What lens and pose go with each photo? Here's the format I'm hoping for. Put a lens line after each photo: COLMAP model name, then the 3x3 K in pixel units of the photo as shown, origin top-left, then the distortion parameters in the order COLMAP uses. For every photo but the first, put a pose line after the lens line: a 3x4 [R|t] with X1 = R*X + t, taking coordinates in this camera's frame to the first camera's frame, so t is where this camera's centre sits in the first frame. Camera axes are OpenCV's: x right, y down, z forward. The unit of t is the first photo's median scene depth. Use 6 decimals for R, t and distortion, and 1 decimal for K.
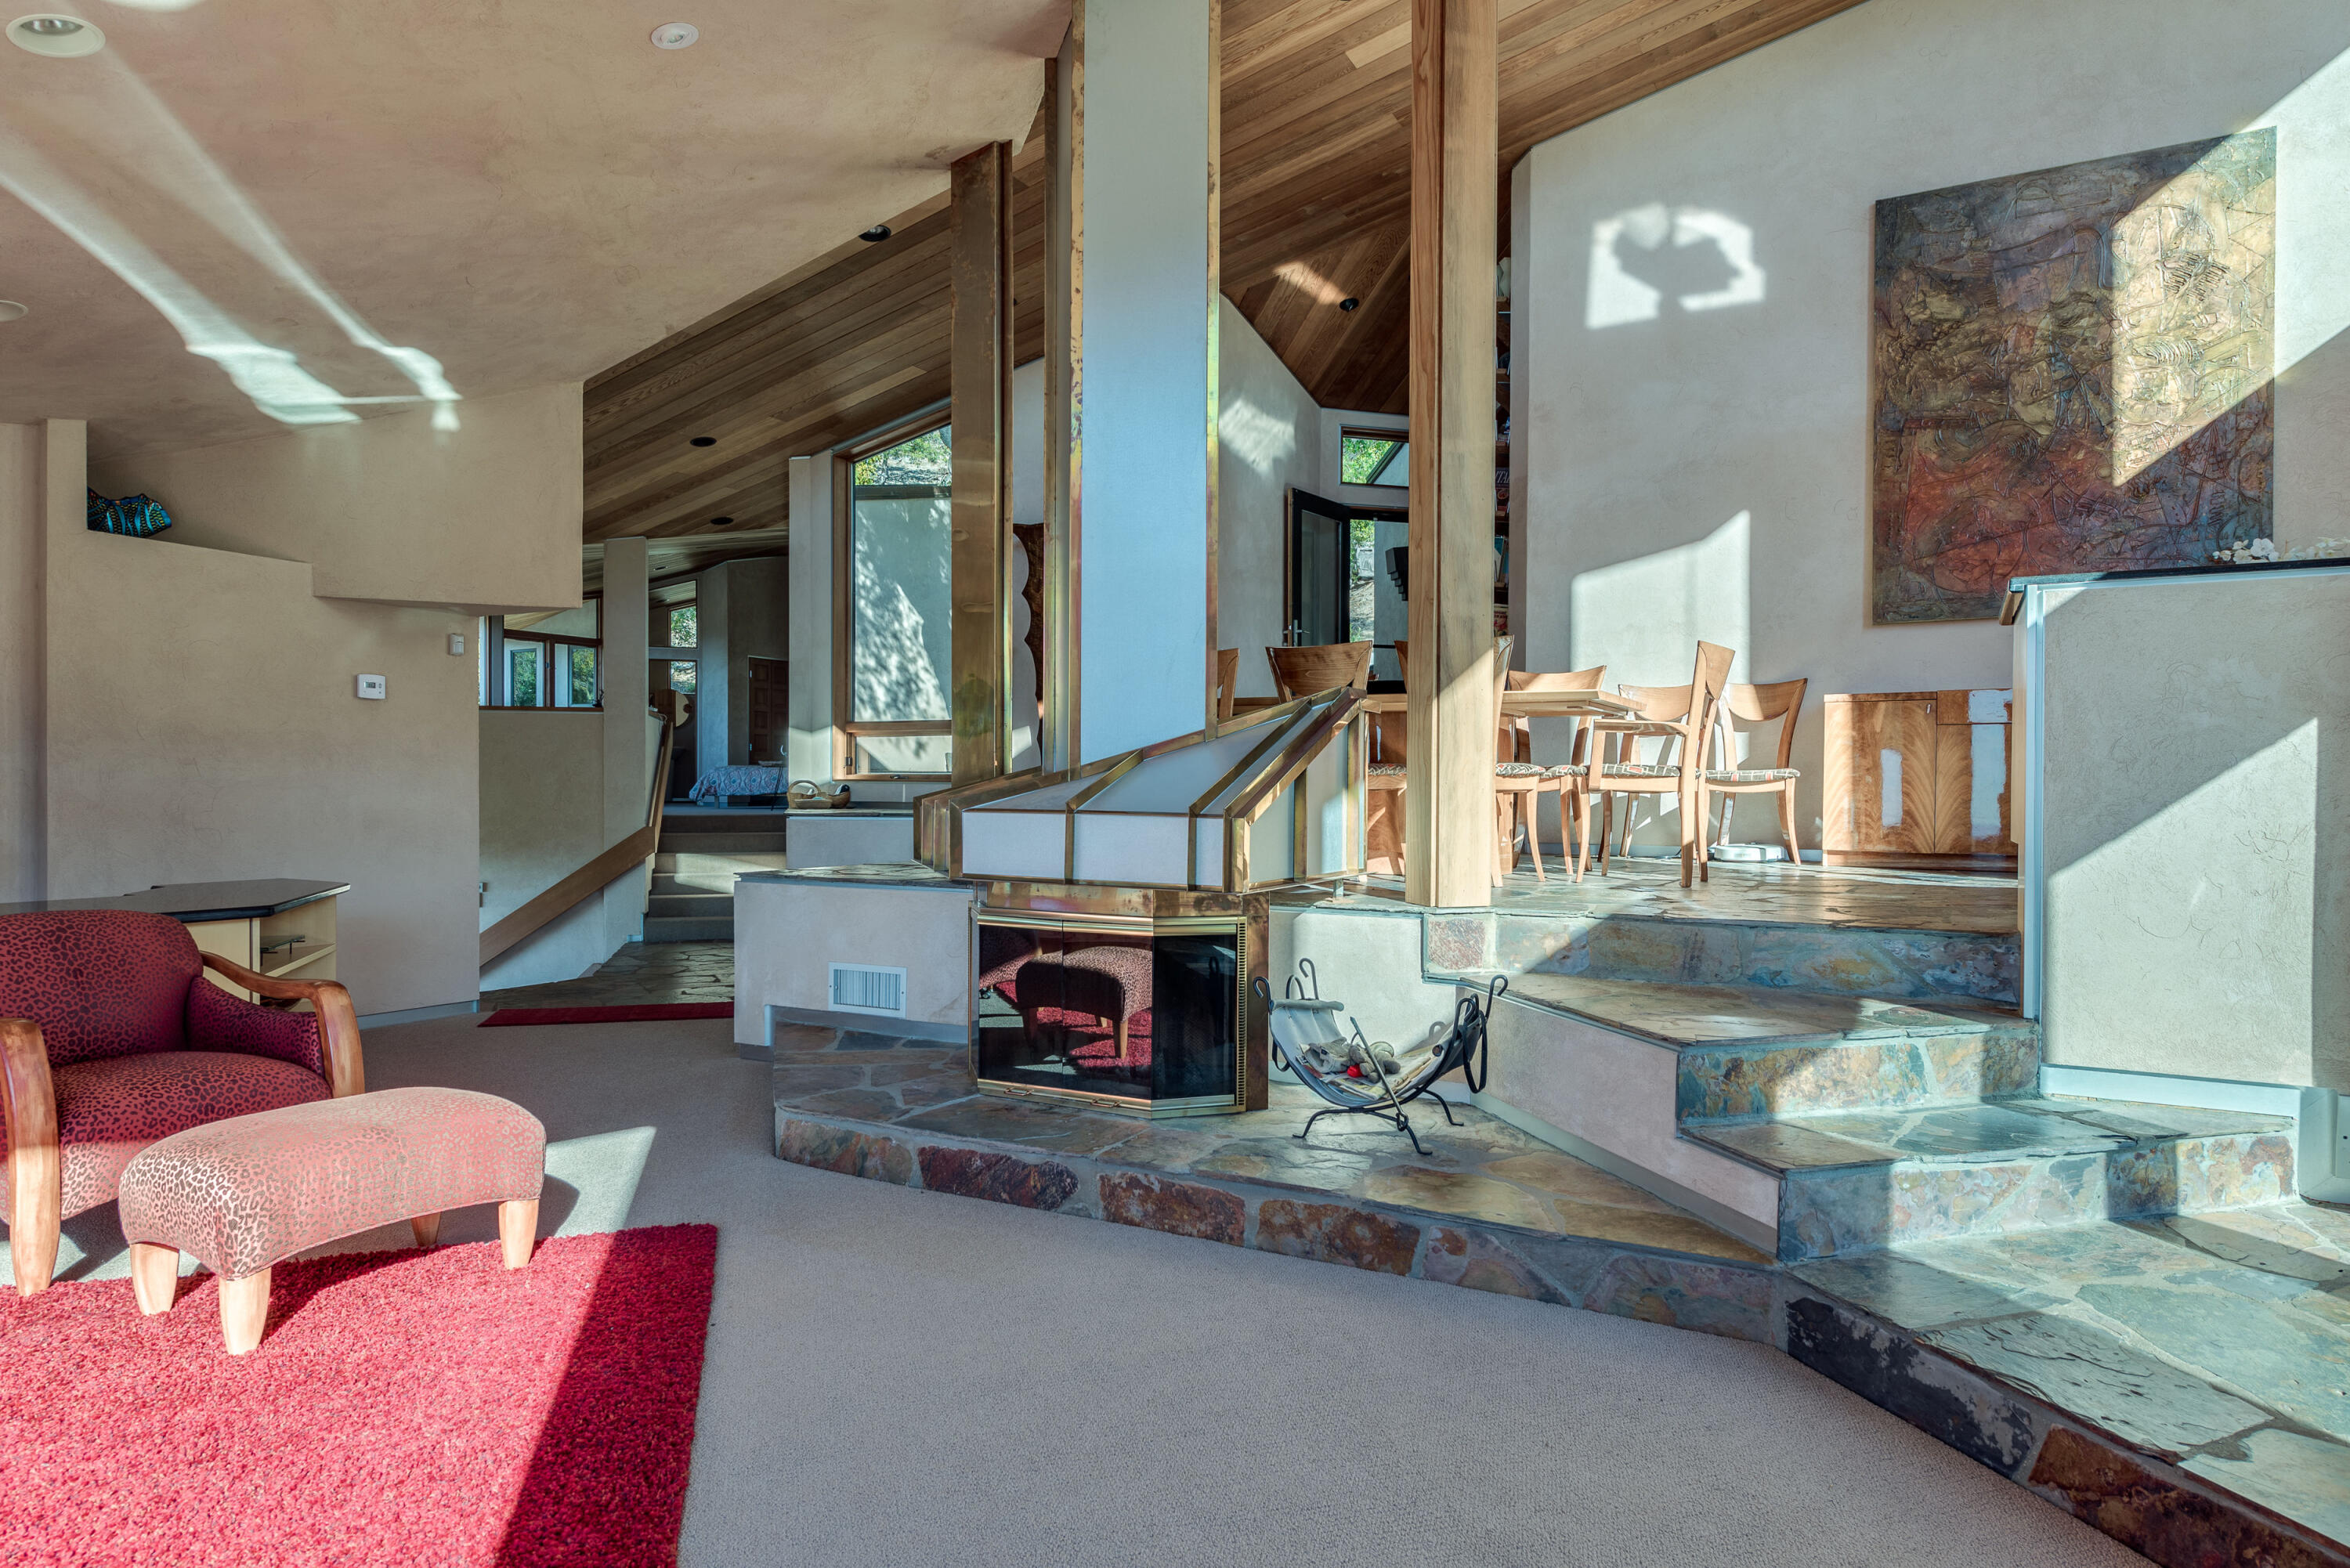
lens RADIAL K [[1343.7, 0, 1184.6], [0, 1343.7, 797.3], [0, 0, 1]] dist [0.018905, -0.015734]
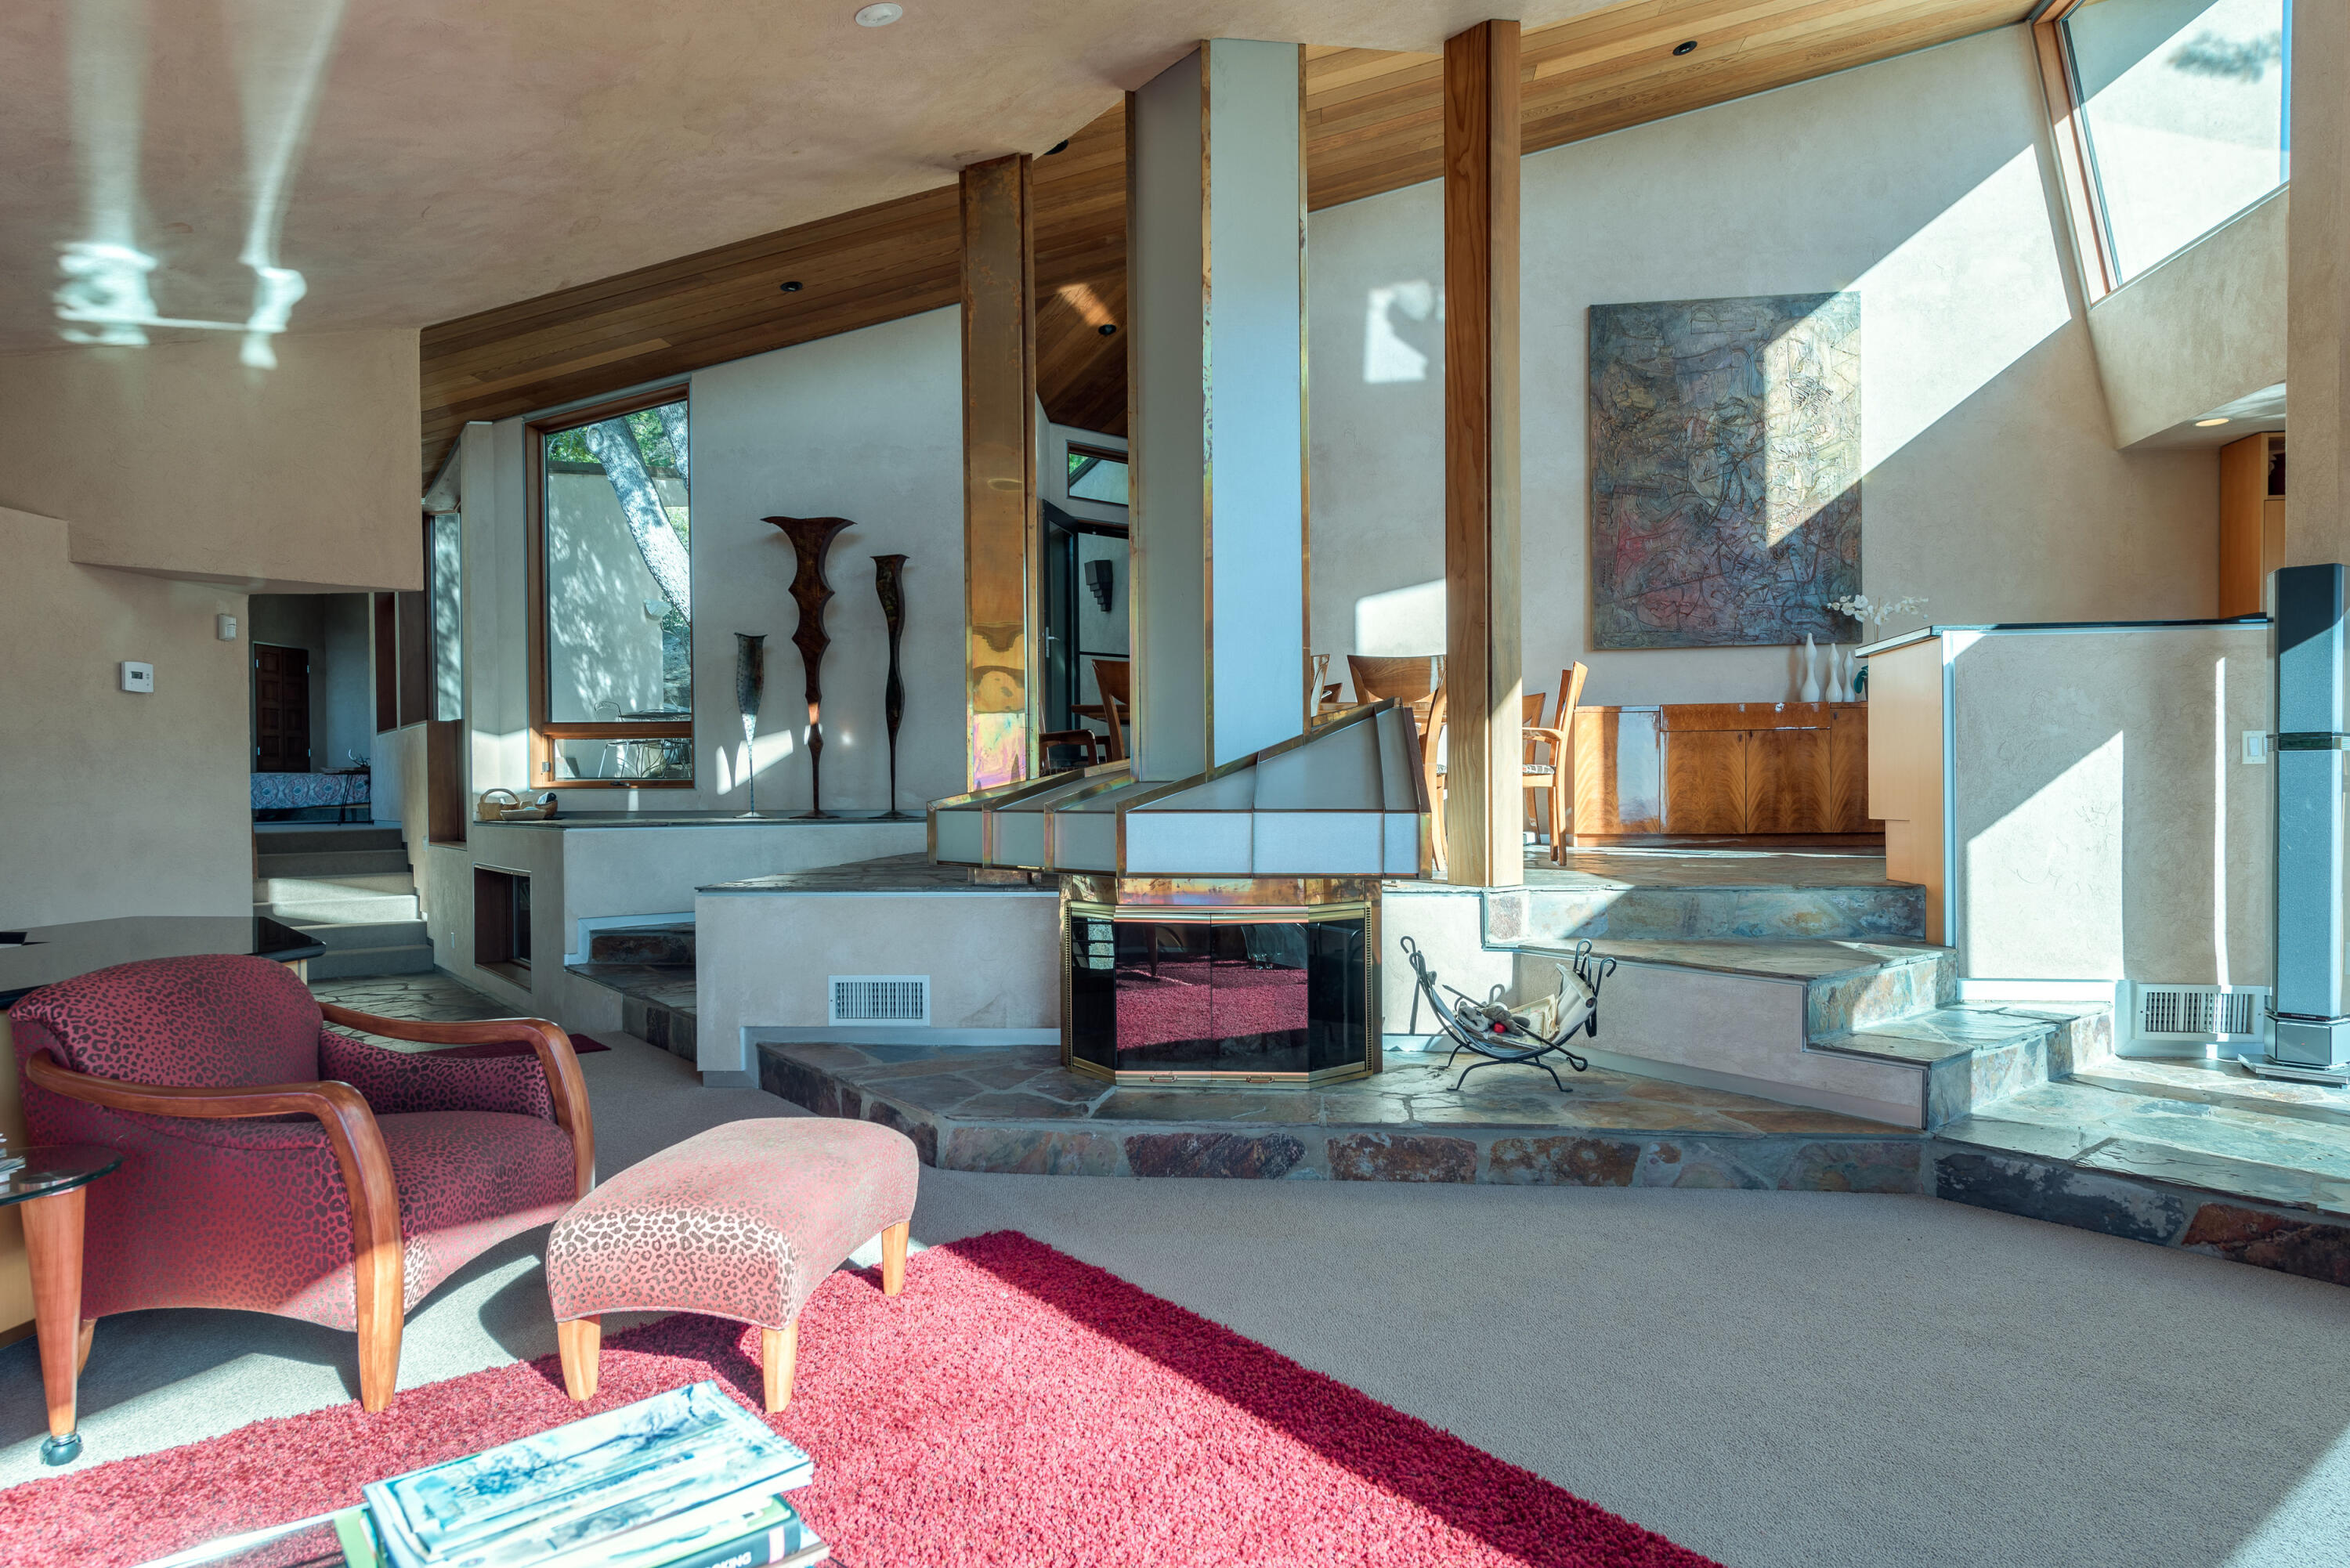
lens RADIAL K [[1332.3, 0, 1184.7], [0, 1332.3, 797.9], [0, 0, 1]] dist [0.025641, -0.018807]
pose [[0.922856, -0.015441, 0.384835, -0.480347], [0.015957, 0.999871, 0.001851, -0.001909], [-0.384814, 0.004433, 0.922983, 0.029948]]
